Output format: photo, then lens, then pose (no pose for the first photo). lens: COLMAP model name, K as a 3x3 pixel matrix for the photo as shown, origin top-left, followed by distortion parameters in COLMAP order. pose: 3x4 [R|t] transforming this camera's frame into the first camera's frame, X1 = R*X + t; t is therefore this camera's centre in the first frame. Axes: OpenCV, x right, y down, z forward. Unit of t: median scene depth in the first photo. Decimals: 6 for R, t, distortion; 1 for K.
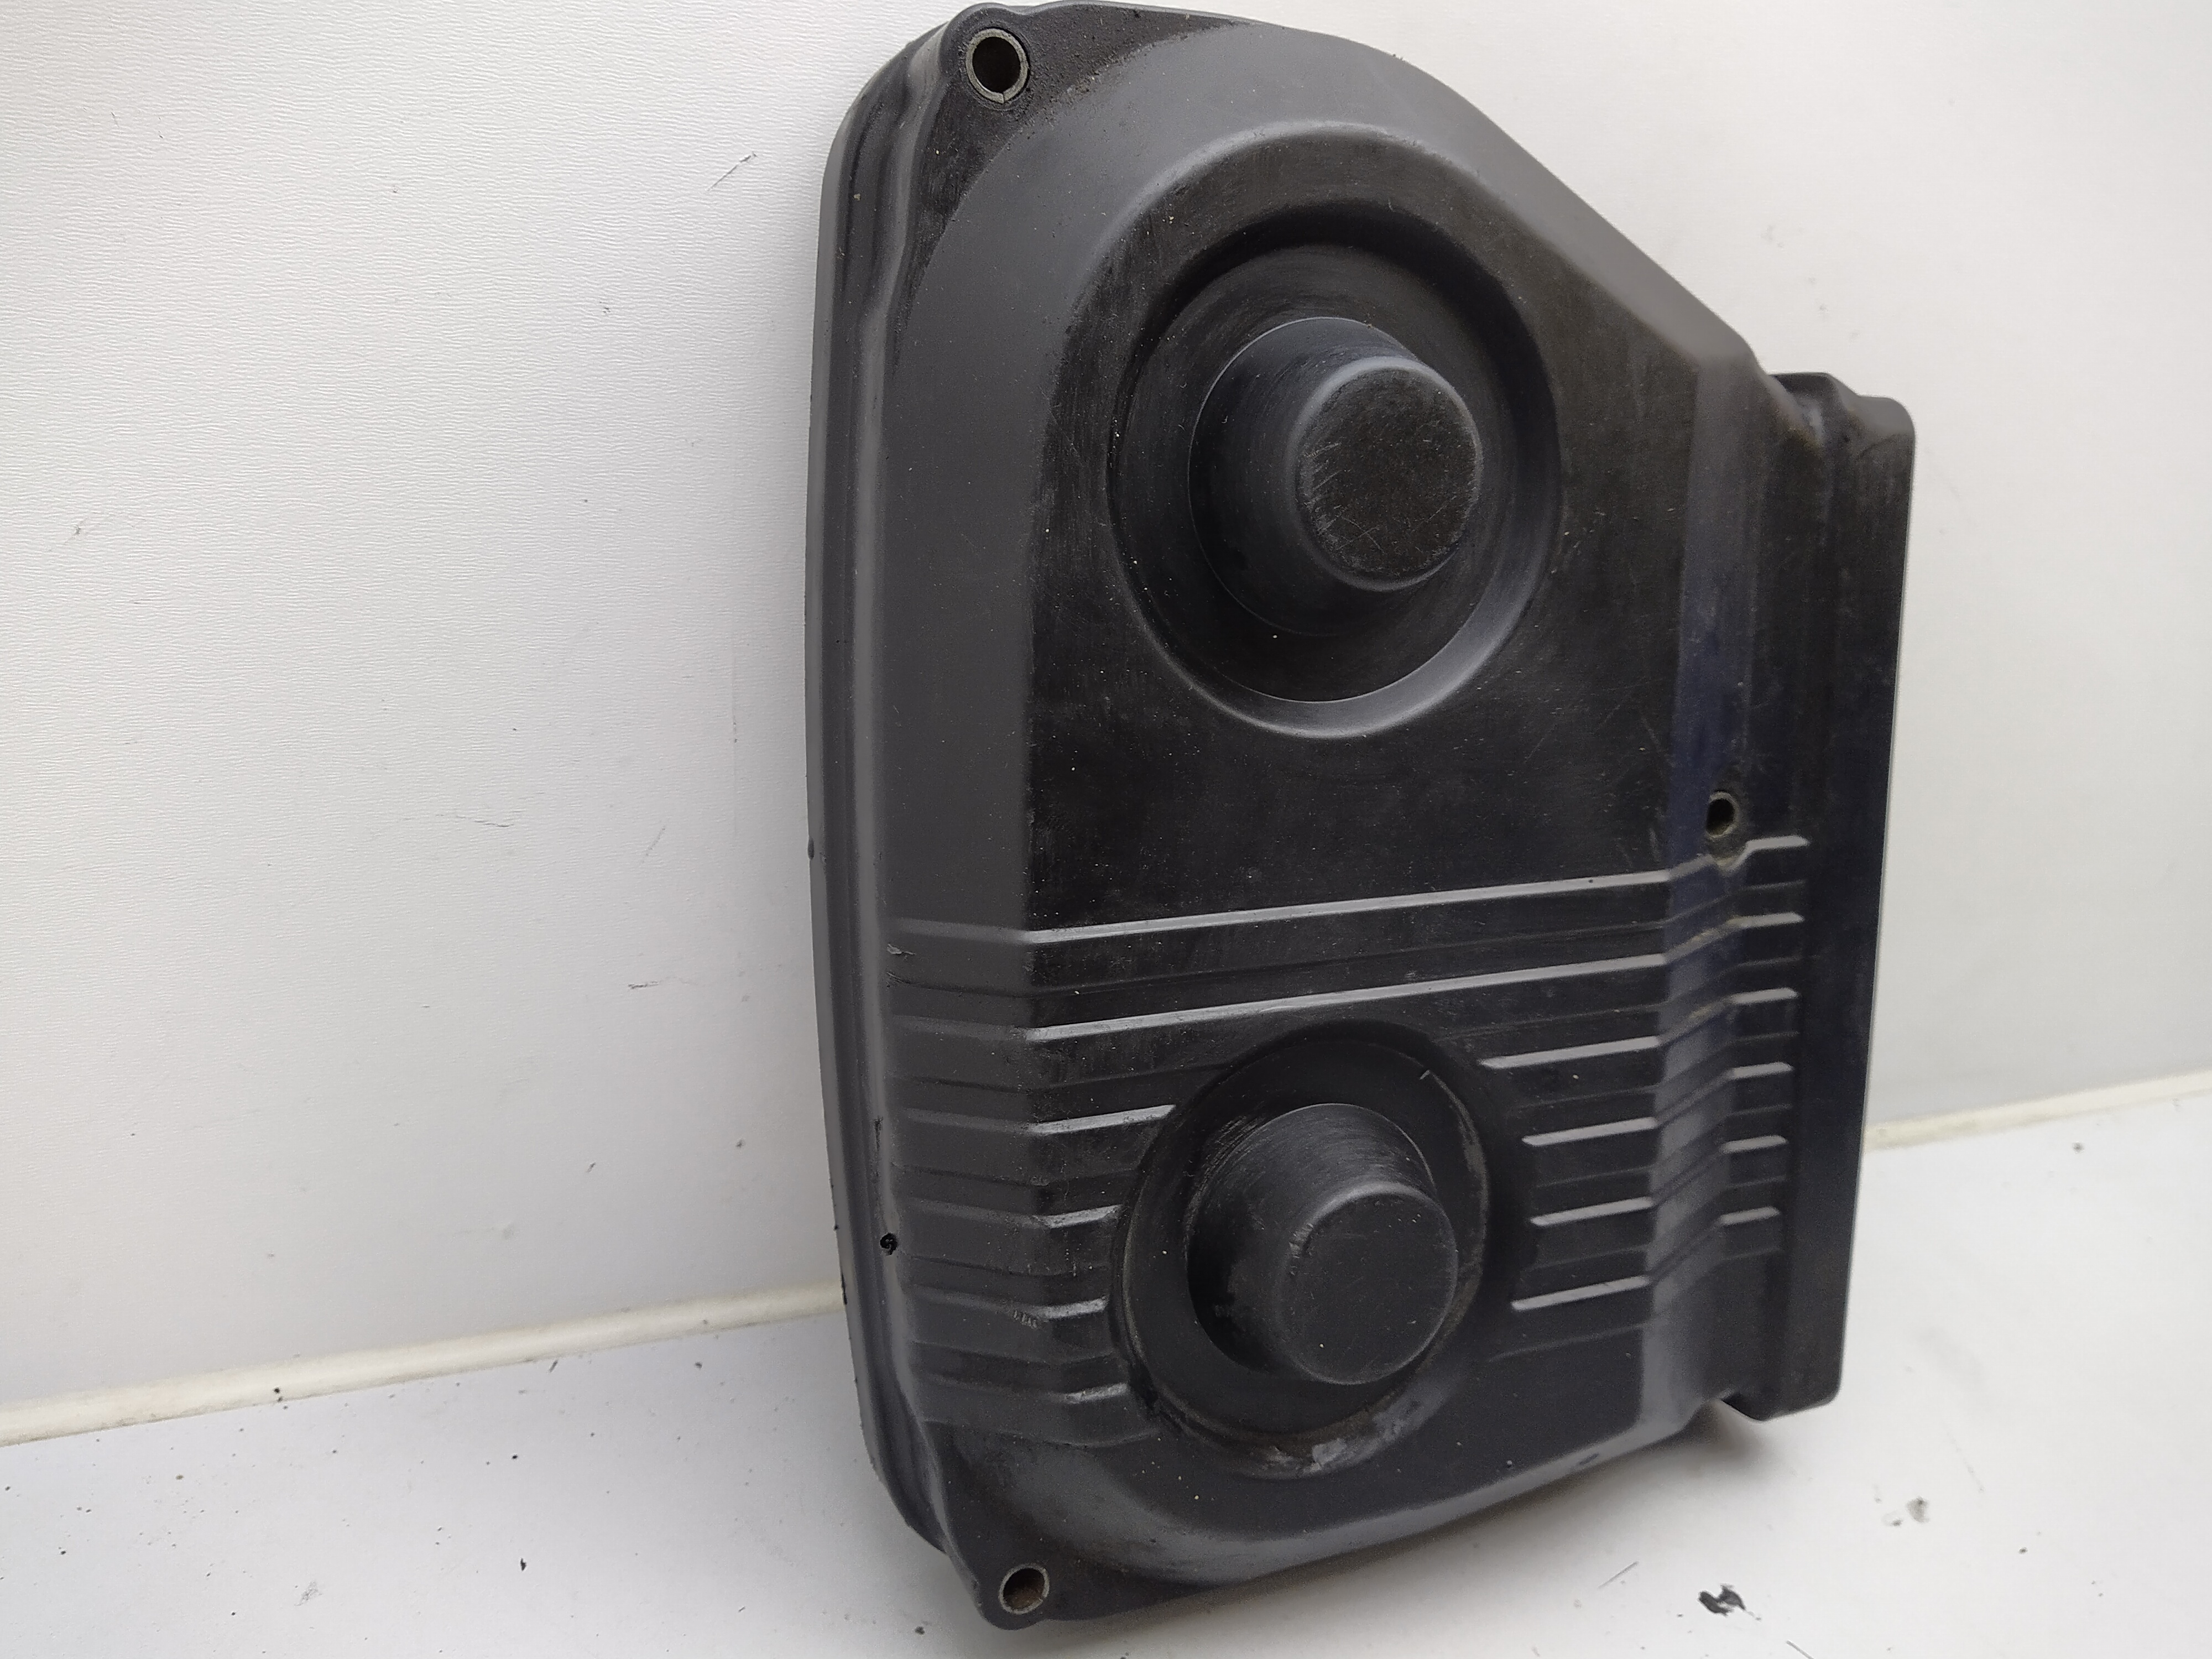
lens RADIAL K [[1757.2, 0, 1106.0], [0, 1757.2, 829.5], [0, 0, 1]] dist [0.092800, -0.198414]
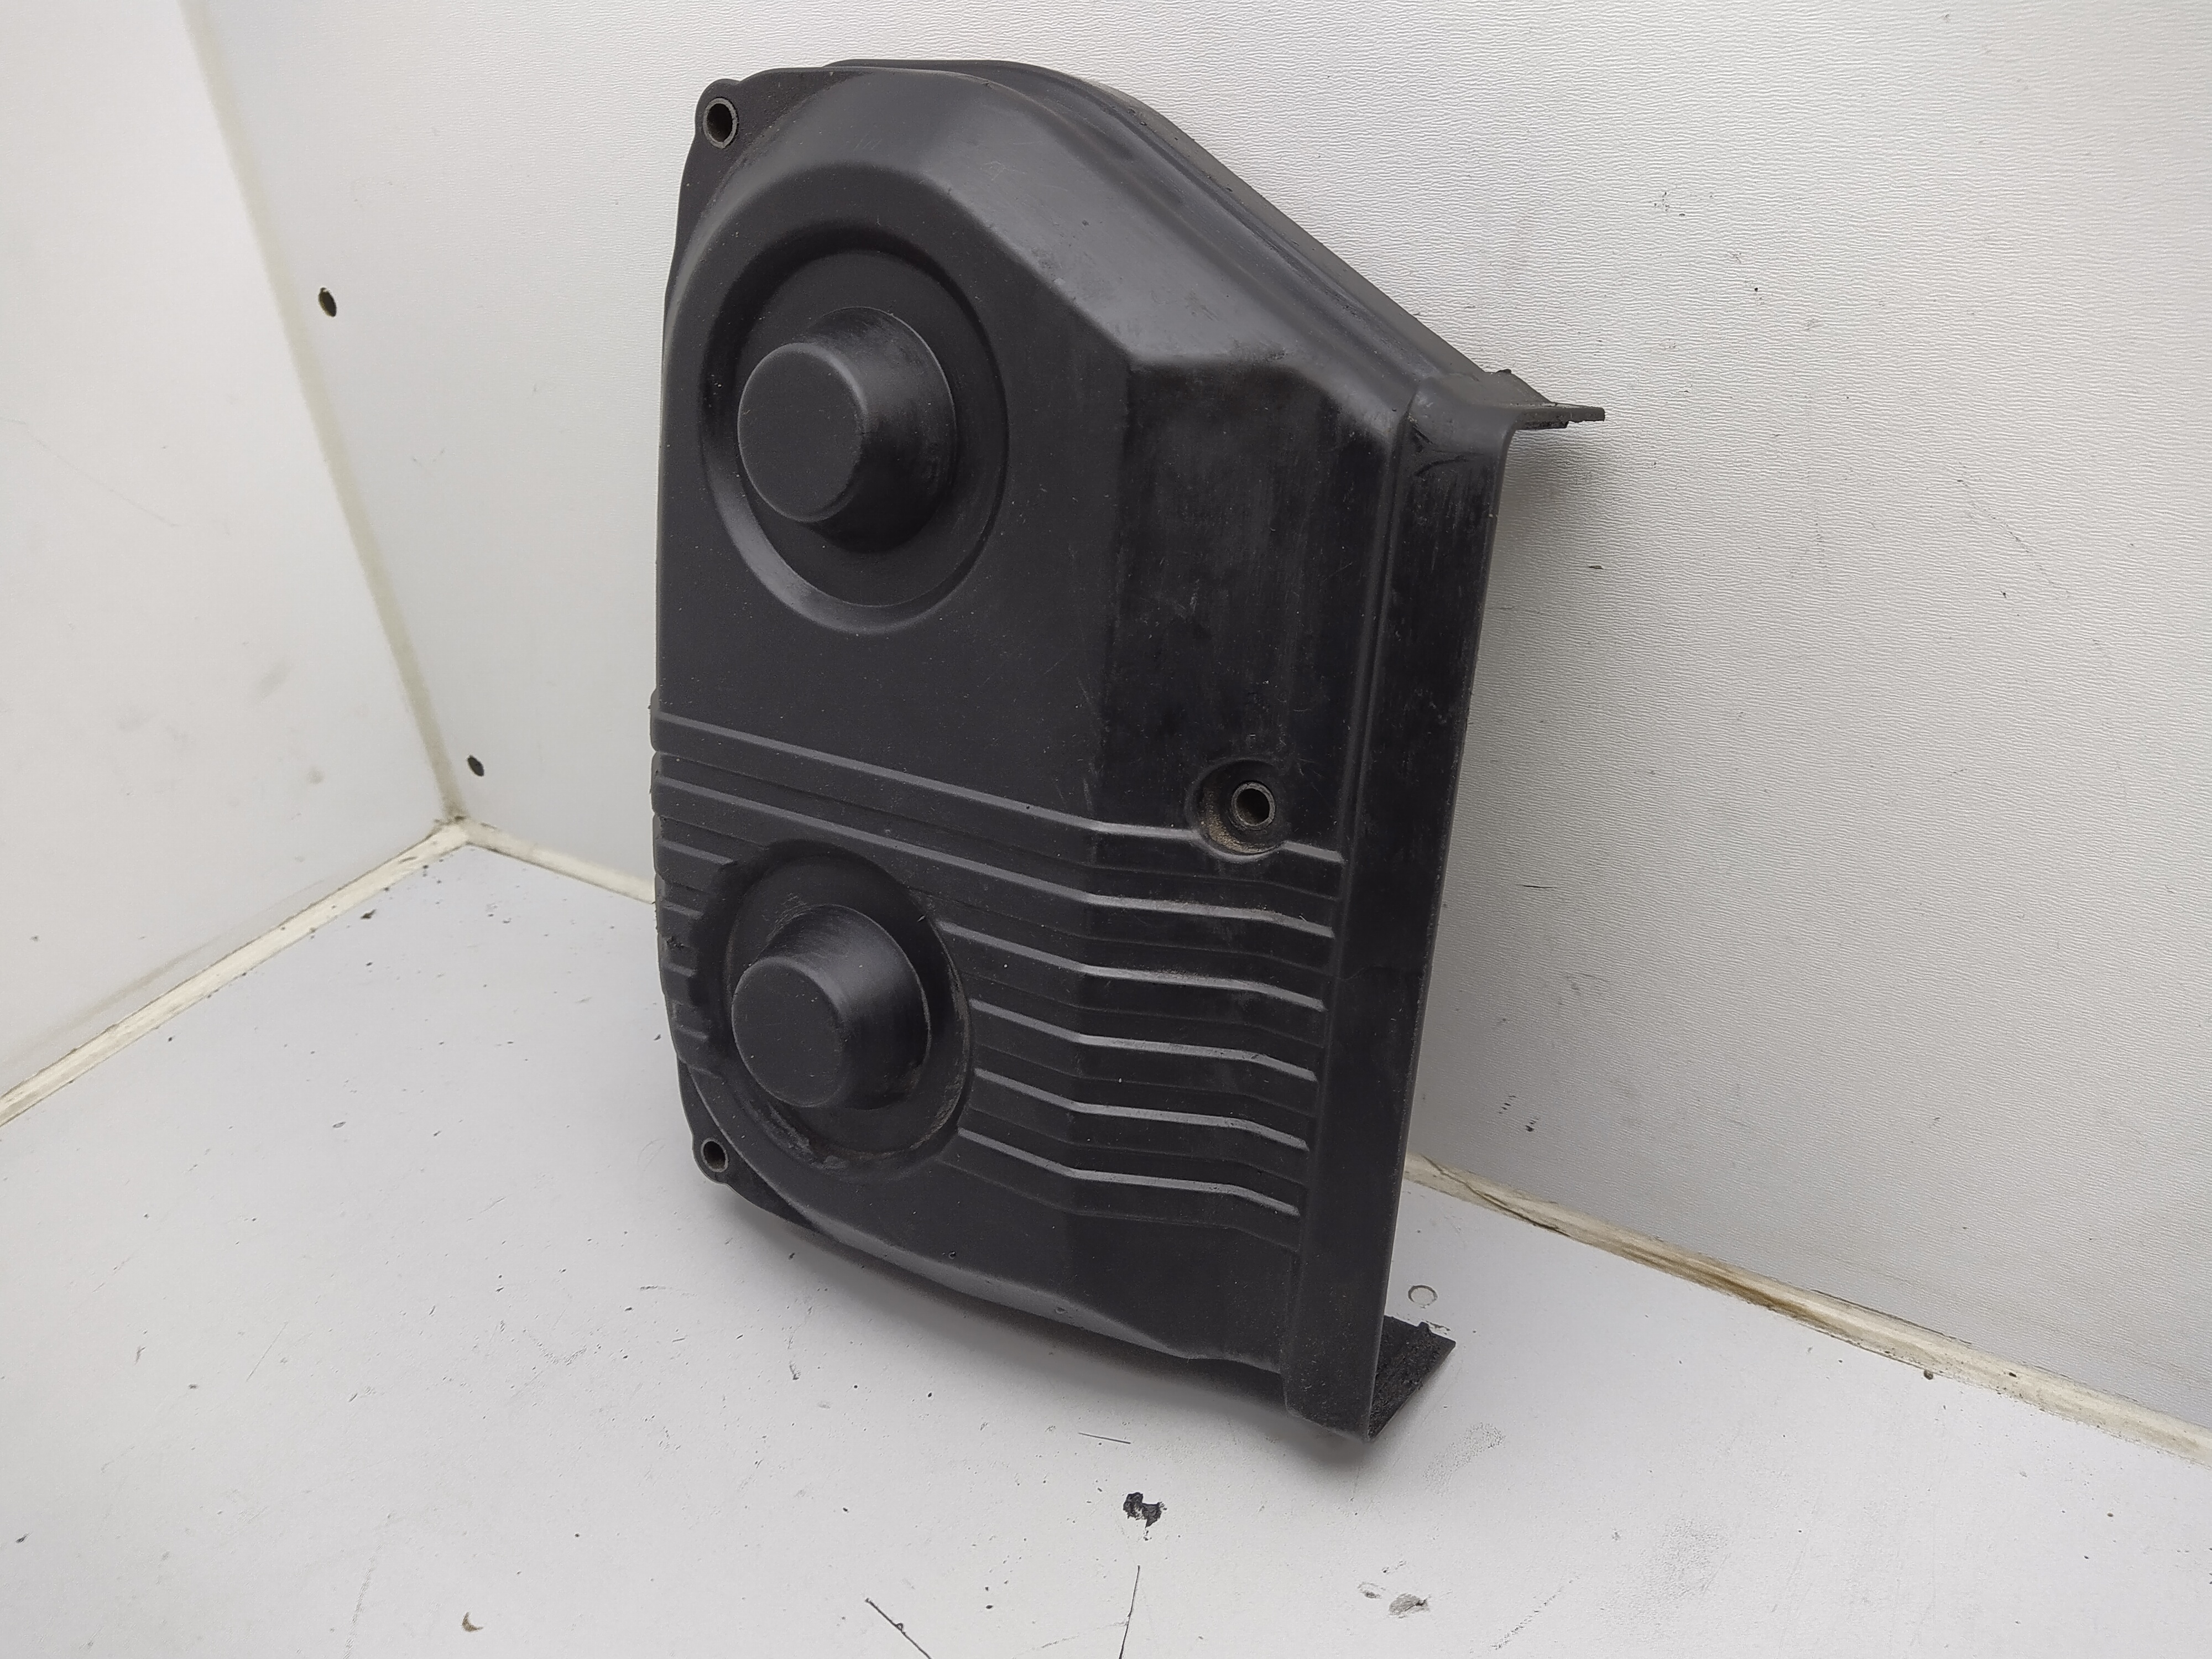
lens RADIAL K [[1809.0, 0, 1108.9], [0, 1809.0, 845.6], [0, 0, 1]] dist [0.122416, -0.240020]
pose [[0.549277, 0.284332, -0.785780, 1.235075], [-0.210428, 0.957094, 0.199228, -0.192976], [0.808712, 0.055919, 0.585541, 0.343027]]
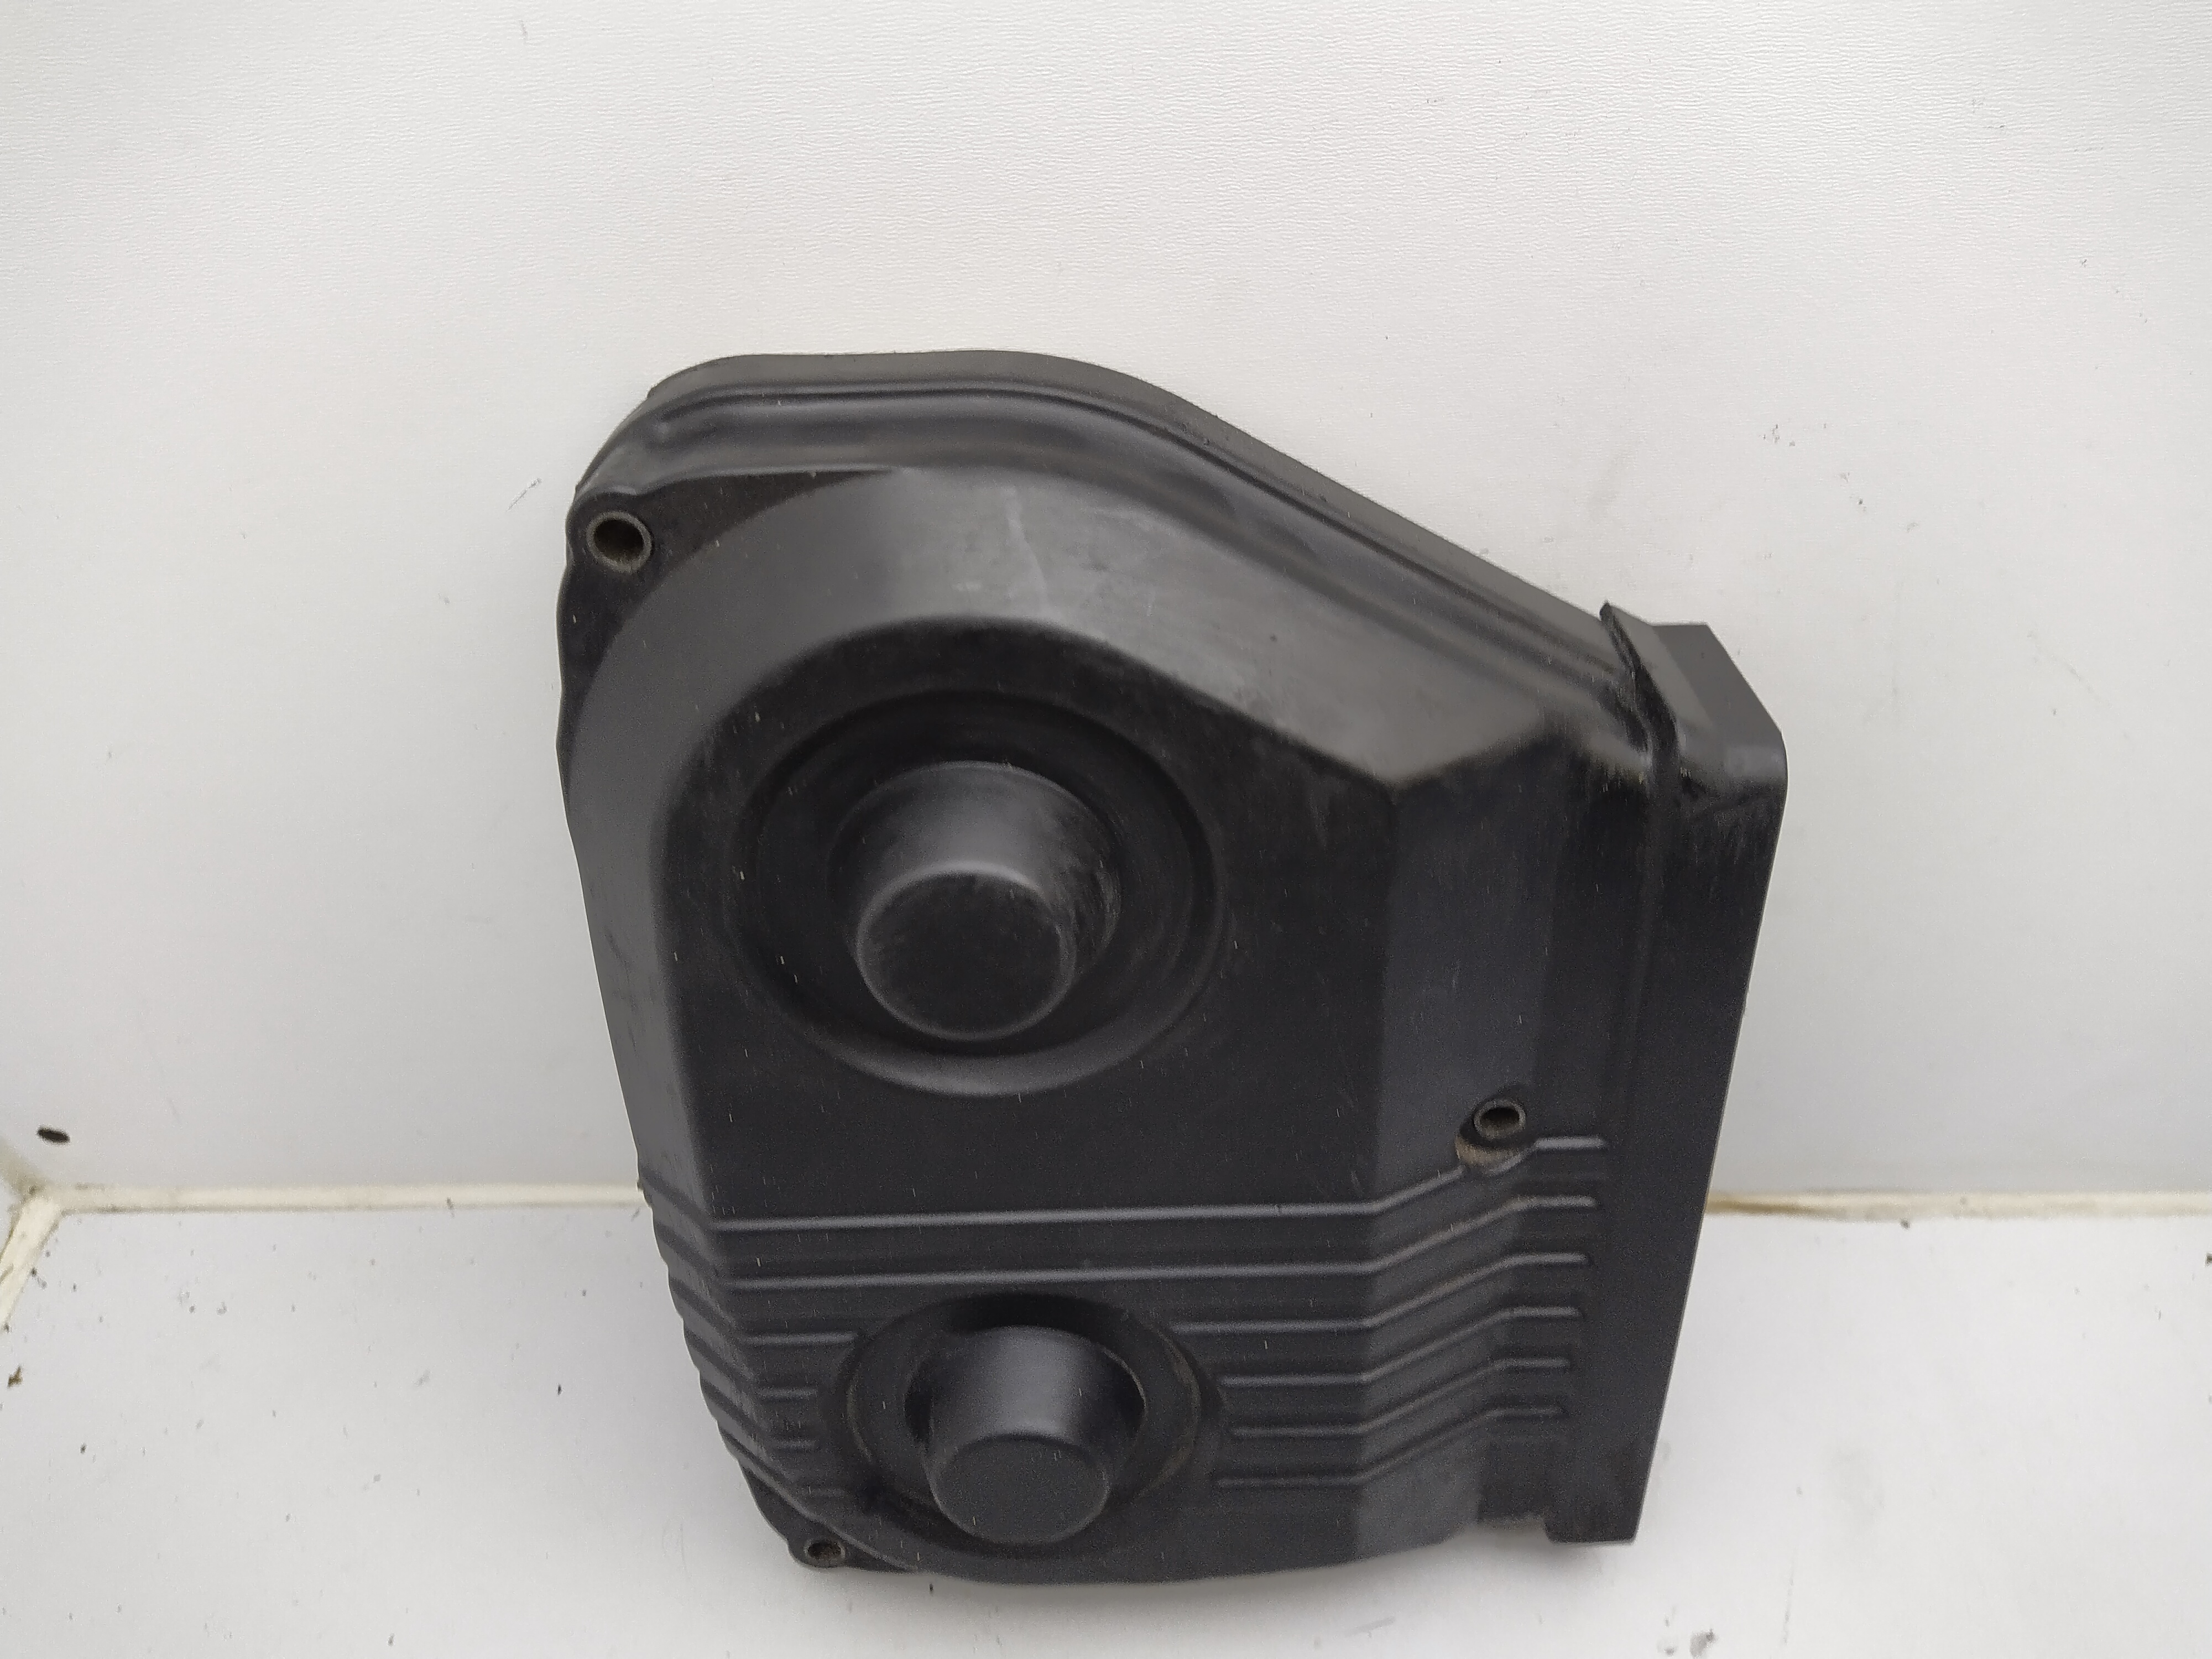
lens RADIAL K [[1752.2, 0, 1134.2], [0, 1752.2, 819.3], [0, 0, 1]] dist [0.037783, -0.069883]
pose [[0.917620, 0.186671, -0.350896, 0.513789], [-0.036981, 0.919116, 0.392246, -0.586756], [0.395736, -0.346956, 0.850303, 0.153219]]
